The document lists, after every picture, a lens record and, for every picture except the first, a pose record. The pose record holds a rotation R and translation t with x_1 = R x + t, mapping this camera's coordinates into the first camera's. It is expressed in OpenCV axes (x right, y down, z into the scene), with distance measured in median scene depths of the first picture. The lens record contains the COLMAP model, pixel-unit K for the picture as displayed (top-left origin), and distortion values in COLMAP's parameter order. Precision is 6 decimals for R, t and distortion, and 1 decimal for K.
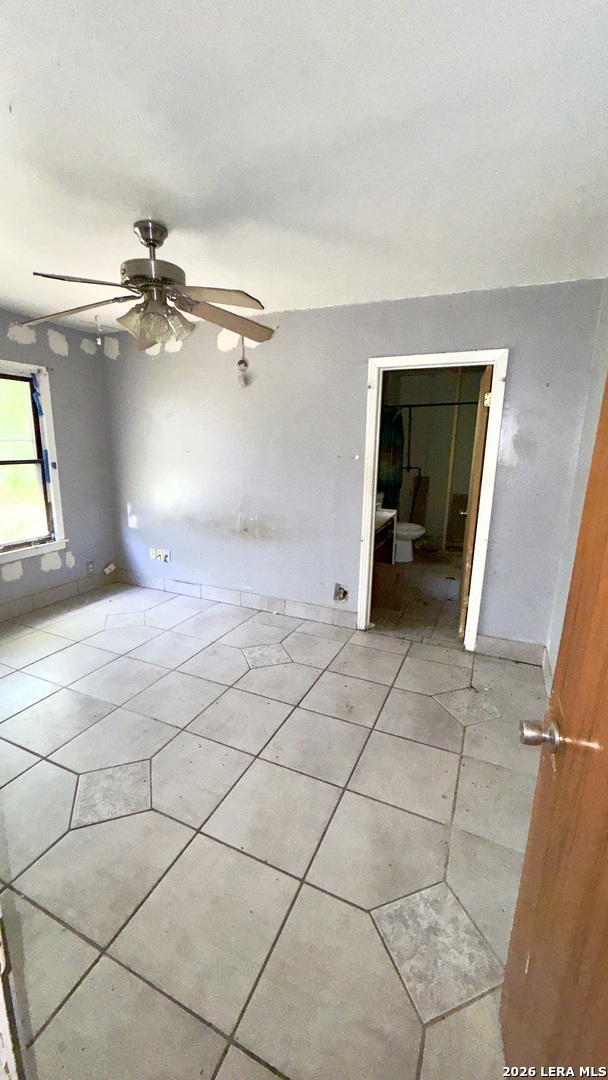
lens RADIAL K [[431.4, 0, 302.9], [0, 431.4, 537.0], [0, 0, 1]] dist [-0.002161, 0.000057]
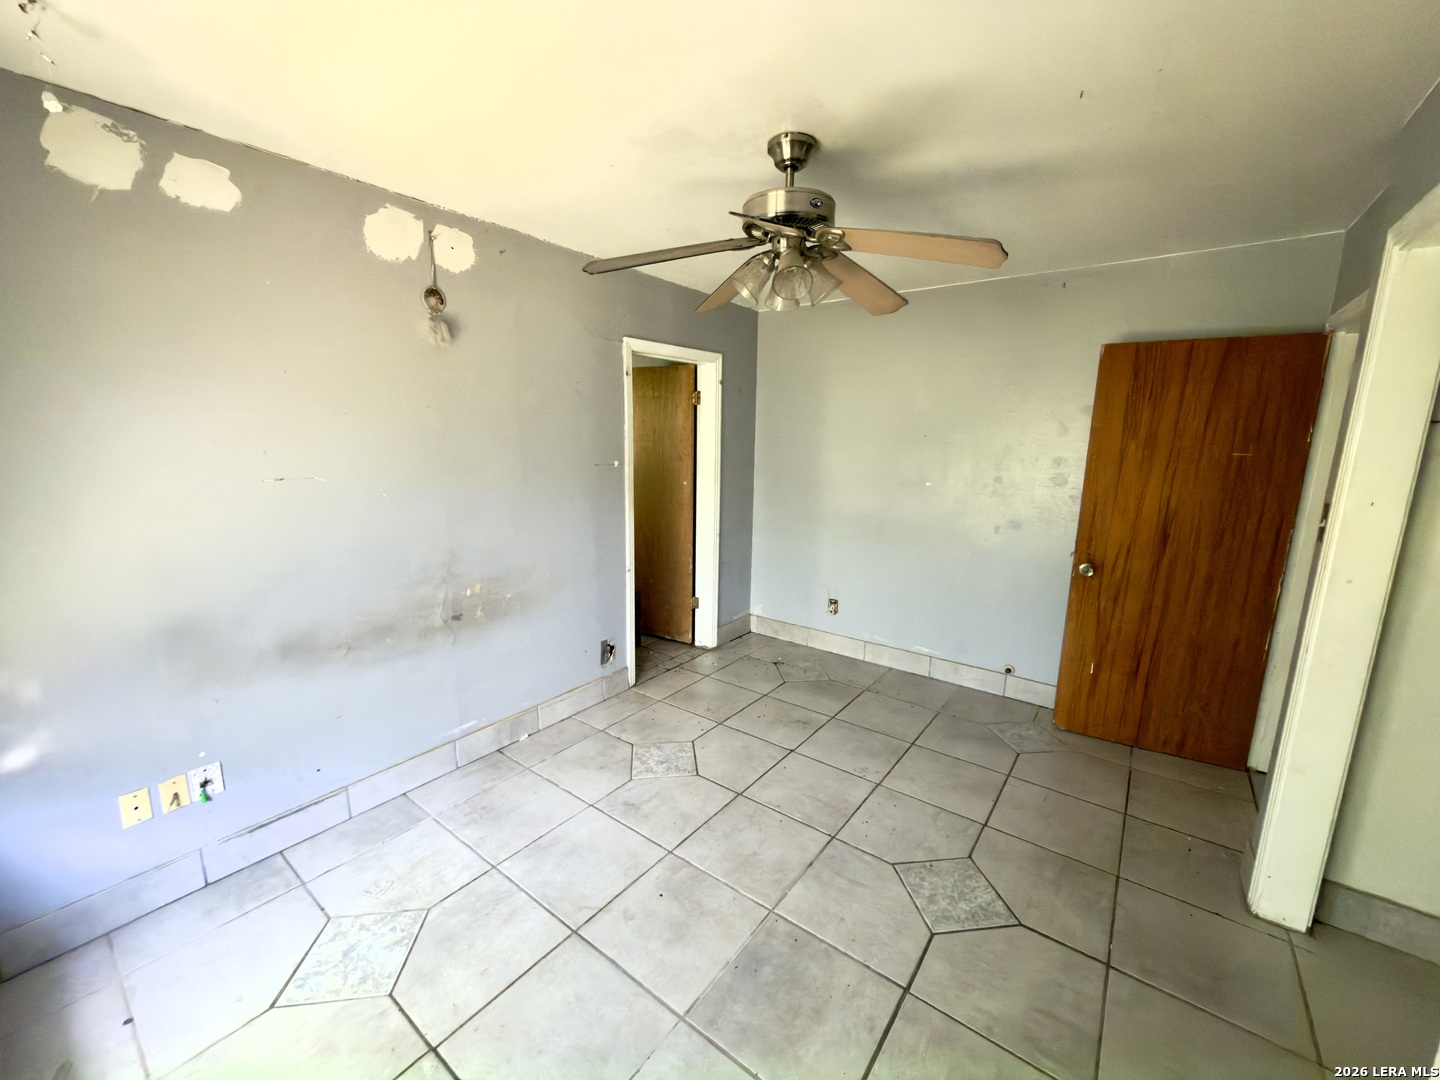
lens RADIAL K [[577.8, 0, 720.0], [0, 577.8, 541.5], [0, 0, 1]] dist [0.004098, 0.000216]
pose [[0.217426, -0.195074, 0.956385, -0.774741], [0.204715, 0.967147, 0.150729, -0.158054], [-0.954368, 0.163014, 0.250217, 0.559791]]
